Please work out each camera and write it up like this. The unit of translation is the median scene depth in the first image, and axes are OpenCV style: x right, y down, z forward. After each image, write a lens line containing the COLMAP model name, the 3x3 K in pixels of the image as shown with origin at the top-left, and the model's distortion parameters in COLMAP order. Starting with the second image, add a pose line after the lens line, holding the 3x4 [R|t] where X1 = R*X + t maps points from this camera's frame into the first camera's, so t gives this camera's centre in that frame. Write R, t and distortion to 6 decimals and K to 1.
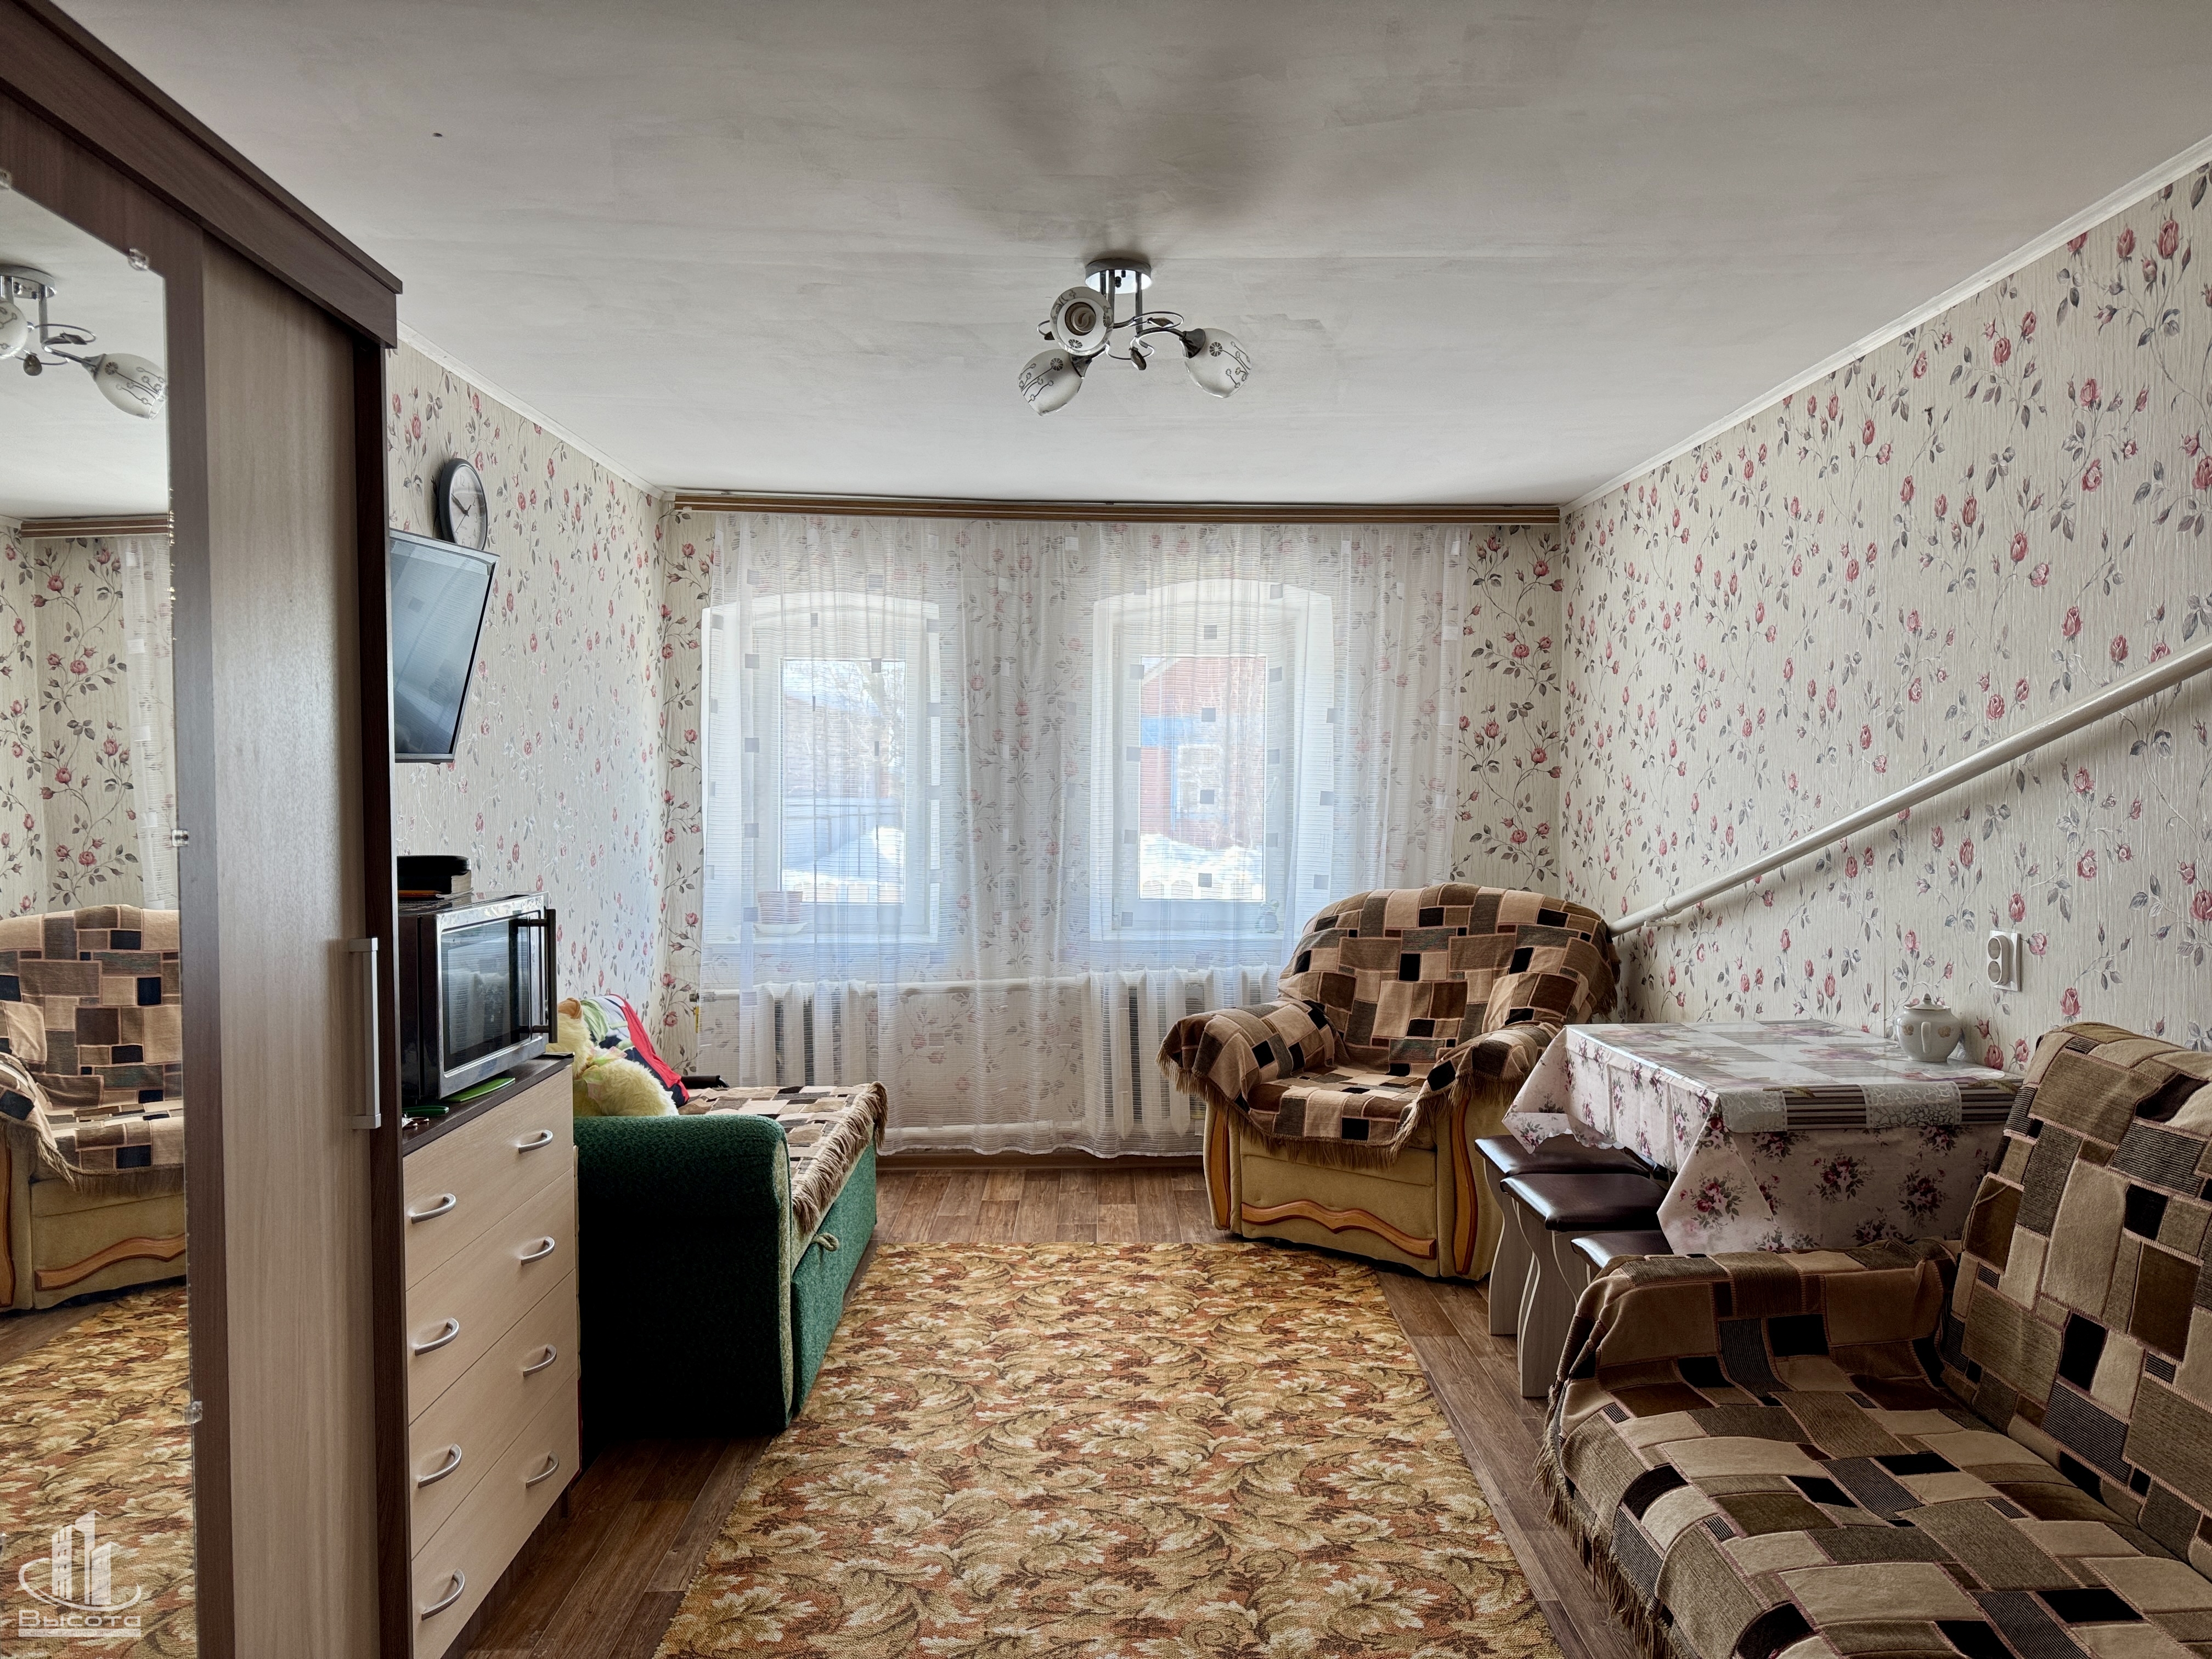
lens RADIAL K [[1542.0, 0, 1106.0], [0, 1542.0, 829.5], [0, 0, 1]] dist [-0.000798, -0.000421]
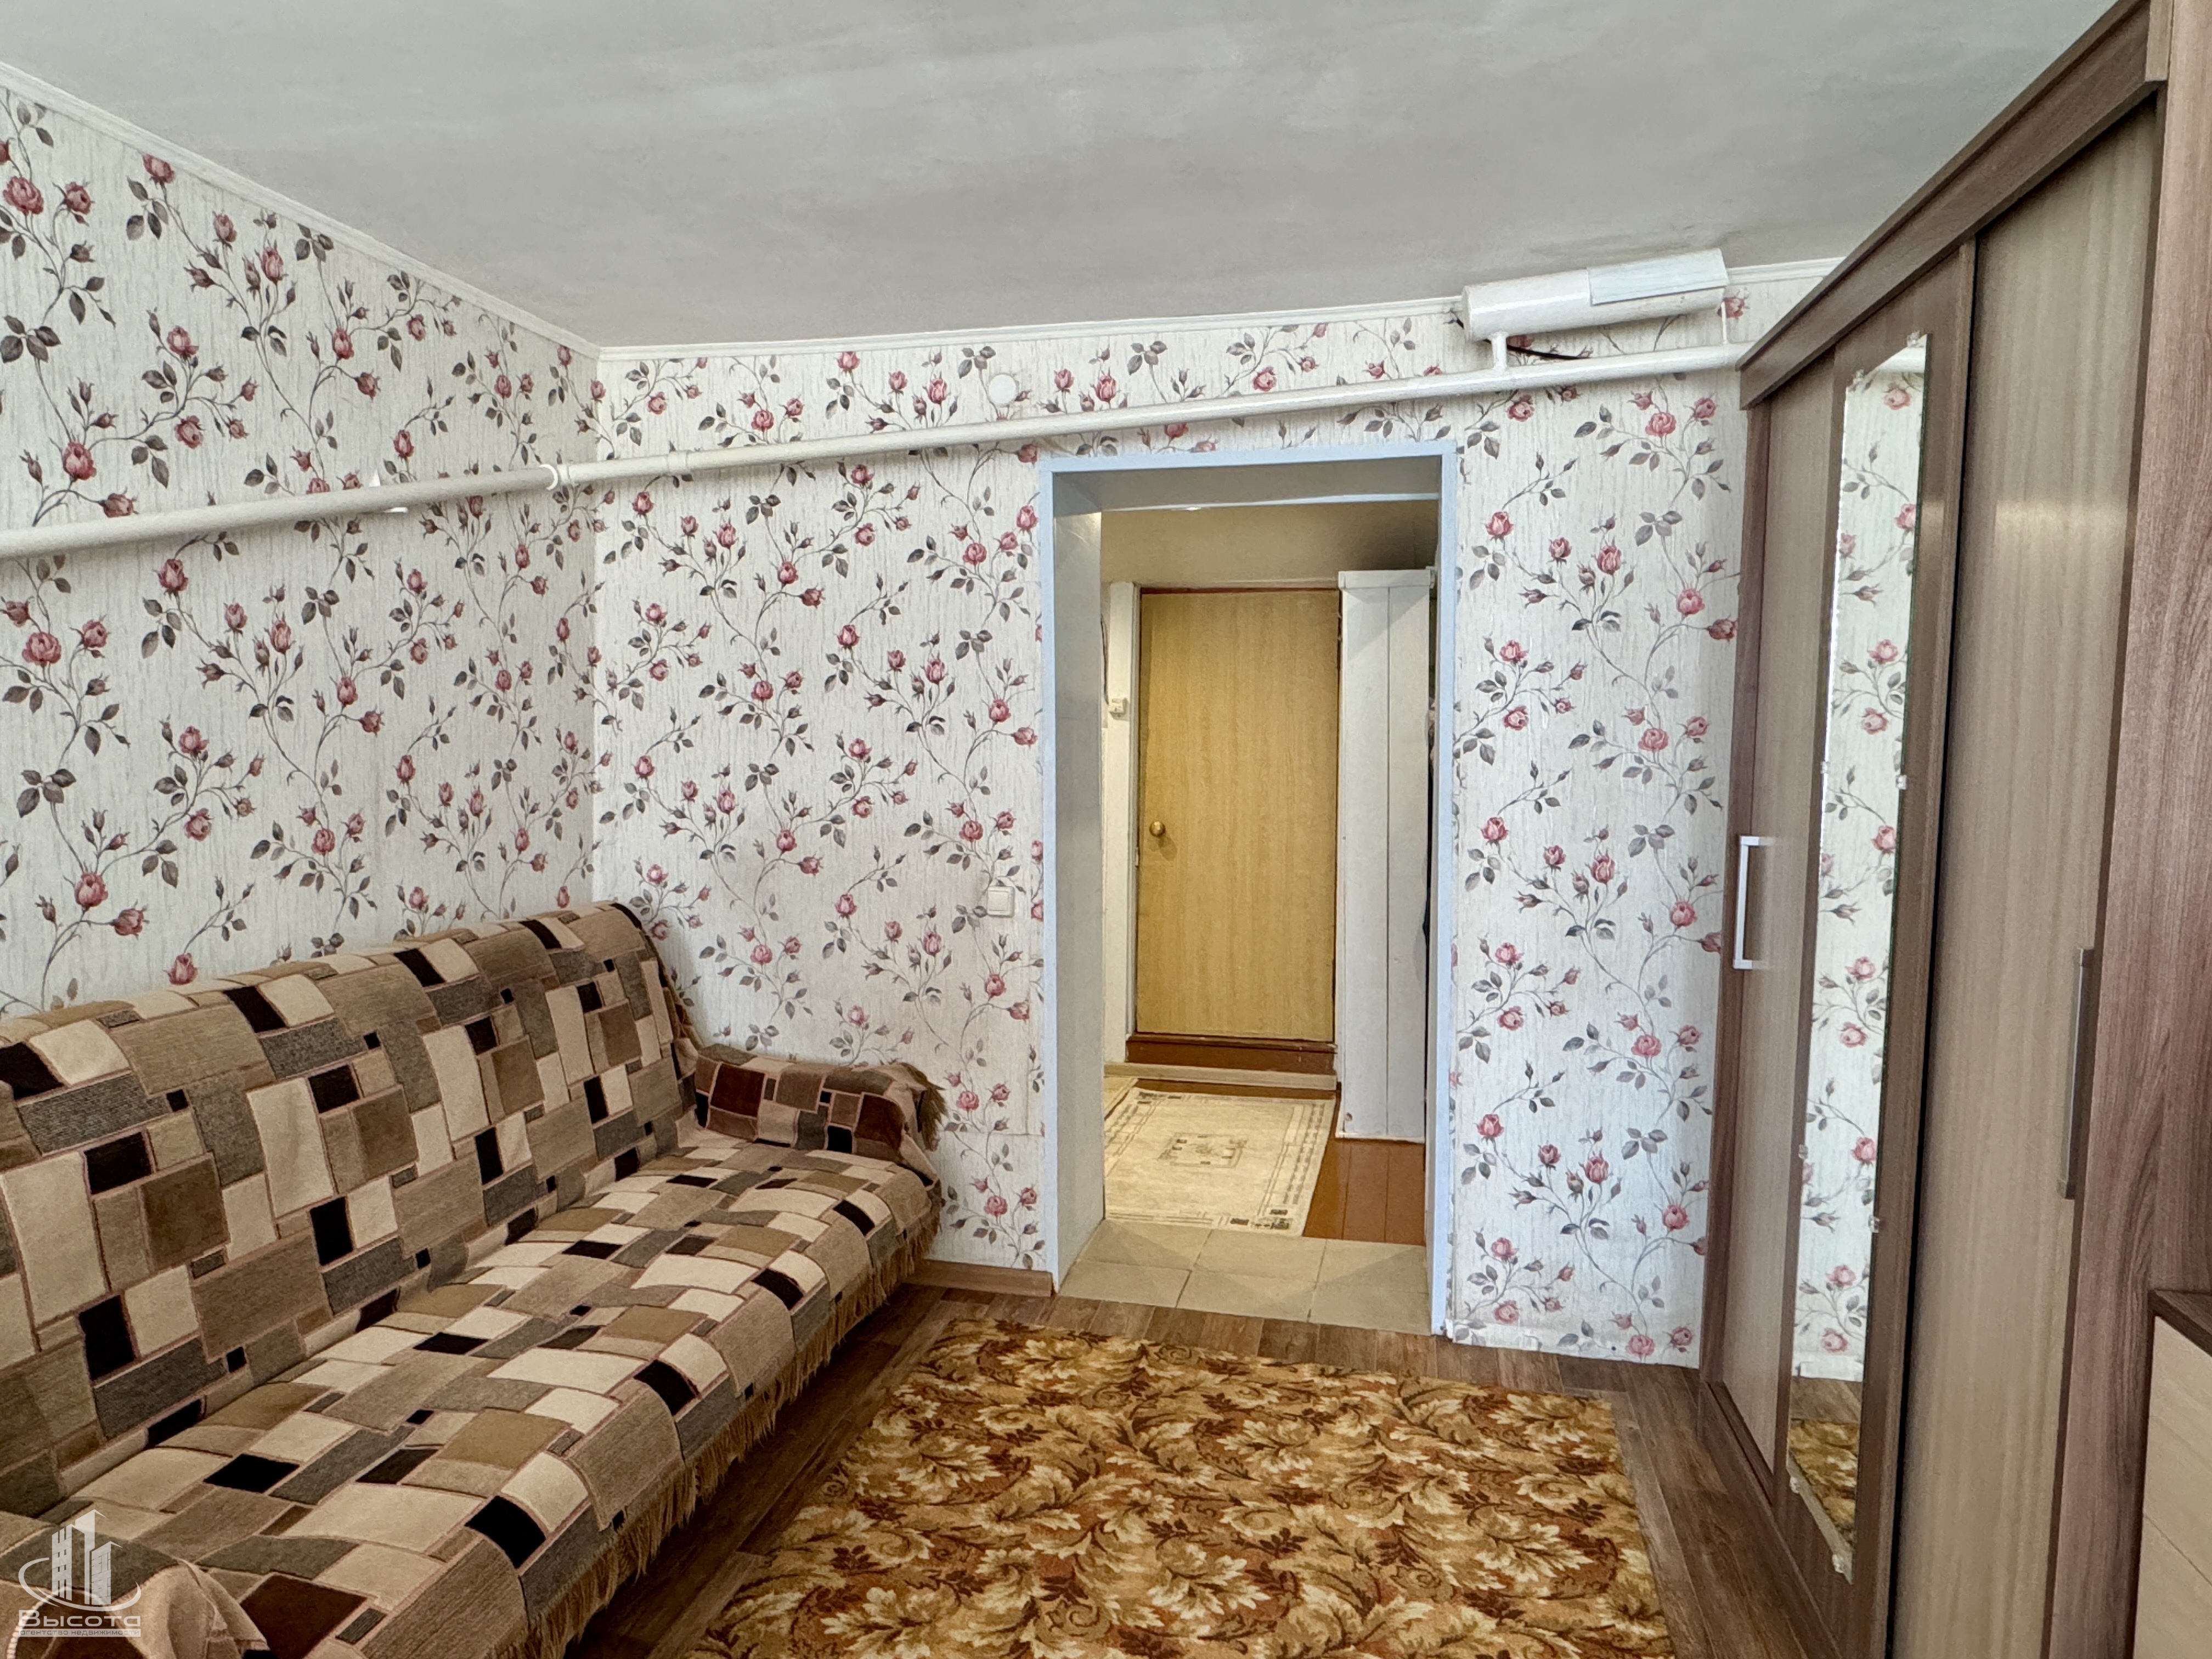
lens RADIAL K [[1320.6, 0, 1106.0], [0, 1320.6, 829.5], [0, 0, 1]] dist [0.002081, 0.000592]
pose [[-0.977319, -0.005880, 0.211689, -0.096190], [0.016303, 0.994559, 0.102891, -0.055630], [-0.211142, 0.104009, -0.971906, 1.759481]]
